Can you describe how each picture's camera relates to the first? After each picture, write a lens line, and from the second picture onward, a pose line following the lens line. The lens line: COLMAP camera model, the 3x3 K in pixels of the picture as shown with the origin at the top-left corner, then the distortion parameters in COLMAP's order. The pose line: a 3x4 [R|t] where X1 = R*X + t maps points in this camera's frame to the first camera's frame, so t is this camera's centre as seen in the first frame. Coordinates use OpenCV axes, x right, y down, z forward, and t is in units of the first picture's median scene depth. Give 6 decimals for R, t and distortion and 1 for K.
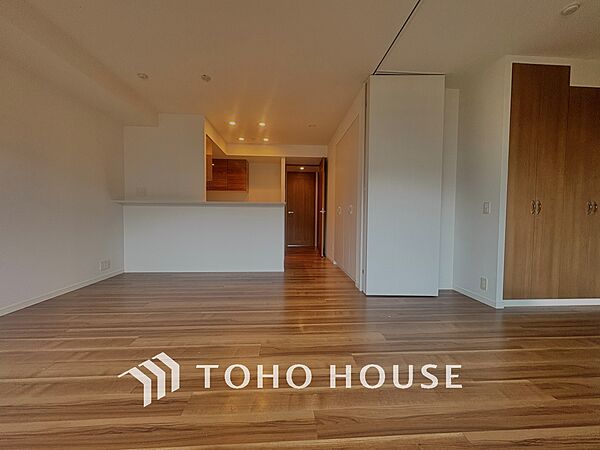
lens RADIAL K [[240.0, 0, 300.3], [0, 240.0, 223.3], [0, 0, 1]] dist [-0.000694, -0.000061]
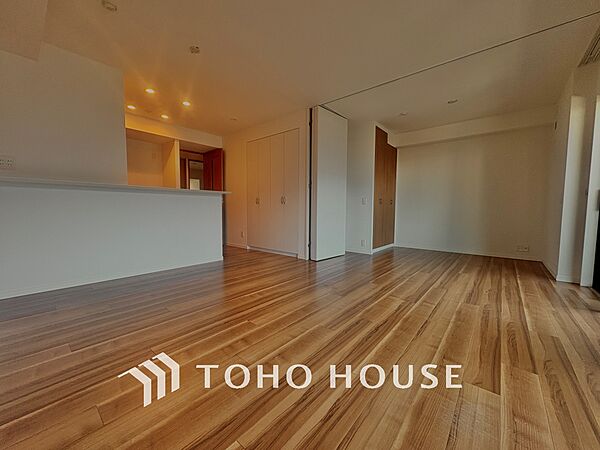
lens RADIAL K [[240.0, 0, 298.7], [0, 240.0, 225.8], [0, 0, 1]] dist [-0.000694, -0.000061]
pose [[0.693307, -0.055203, 0.718525, -0.930563], [0.022235, 0.998226, 0.055236, 0.009348], [-0.720299, -0.022319, 0.693304, 0.099184]]
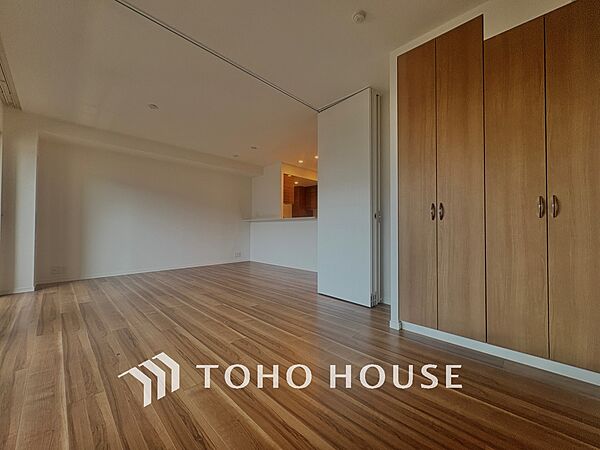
lens RADIAL K [[240.0, 0, 299.4], [0, 240.0, 224.7], [0, 0, 1]] dist [-0.000694, -0.000061]
pose [[0.669718, -0.019781, -0.742352, 1.256880], [-0.019987, 0.998803, -0.044646, 0.019369], [0.742346, 0.044737, 0.668521, 0.135299]]
